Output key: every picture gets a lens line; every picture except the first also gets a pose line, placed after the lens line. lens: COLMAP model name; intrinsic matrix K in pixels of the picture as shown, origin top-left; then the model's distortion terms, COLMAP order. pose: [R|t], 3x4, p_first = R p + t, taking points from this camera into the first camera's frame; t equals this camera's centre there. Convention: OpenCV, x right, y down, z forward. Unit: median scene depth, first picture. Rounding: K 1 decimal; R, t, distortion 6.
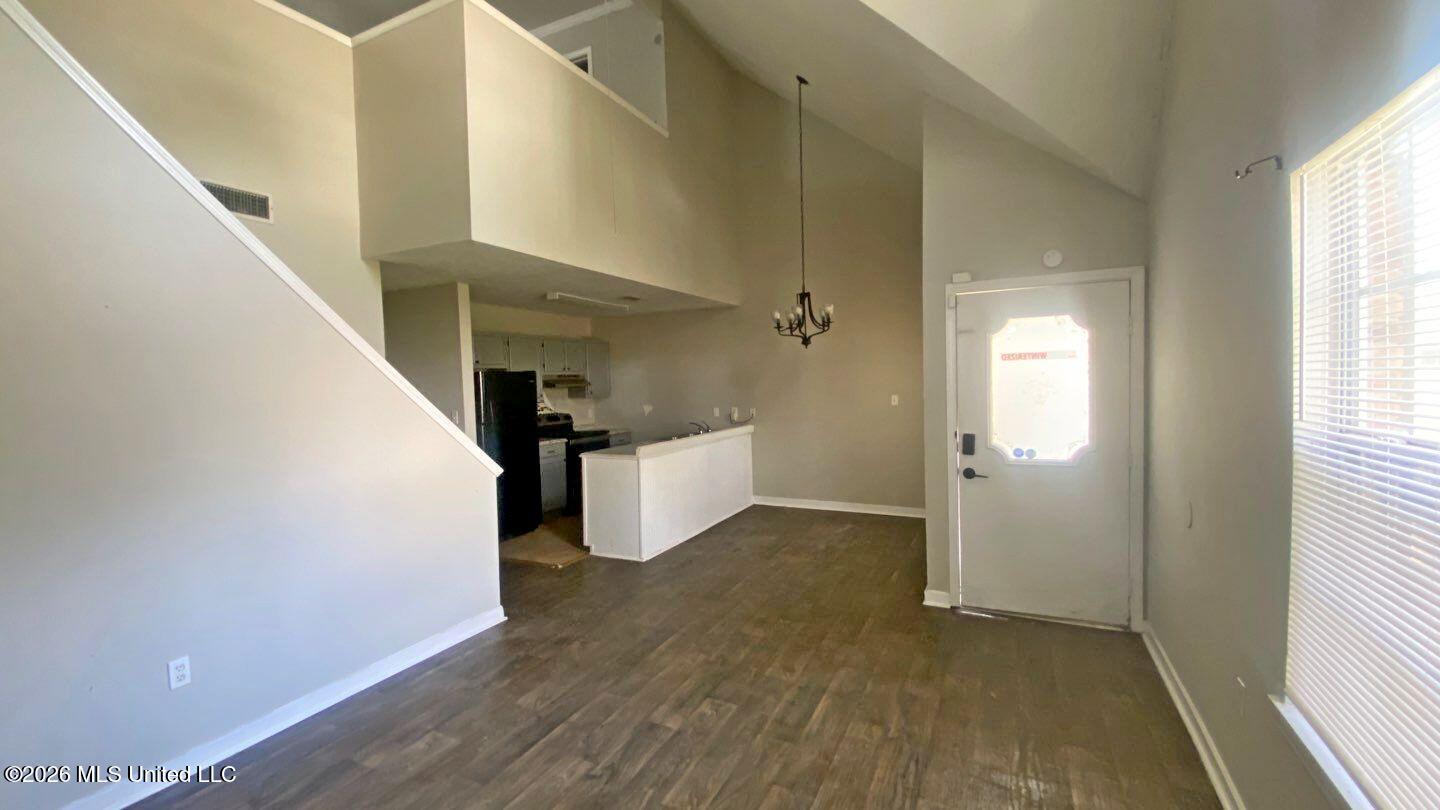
lens RADIAL K [[575.9, 0, 715.5], [0, 575.9, 408.5], [0, 0, 1]] dist [0.030038, -0.037871]
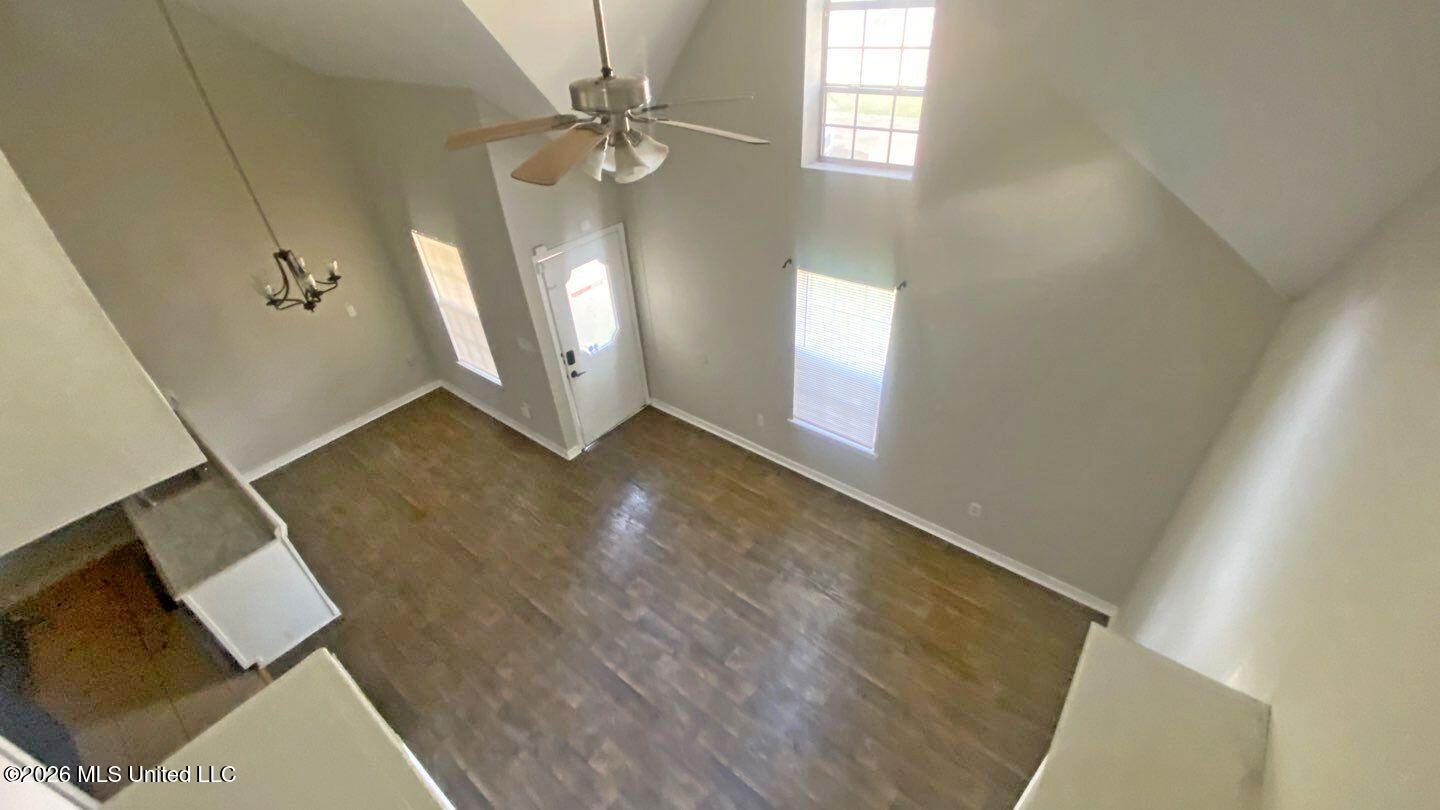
lens RADIAL K [[575.9, 0, 715.5], [0, 575.9, 408.5], [0, 0, 1]] dist [0.030038, -0.037871]
pose [[0.195286, -0.555984, 0.807926, -4.922327], [0.085901, 0.830318, 0.550630, -3.982612], [-0.976977, -0.038129, 0.209909, 2.086171]]
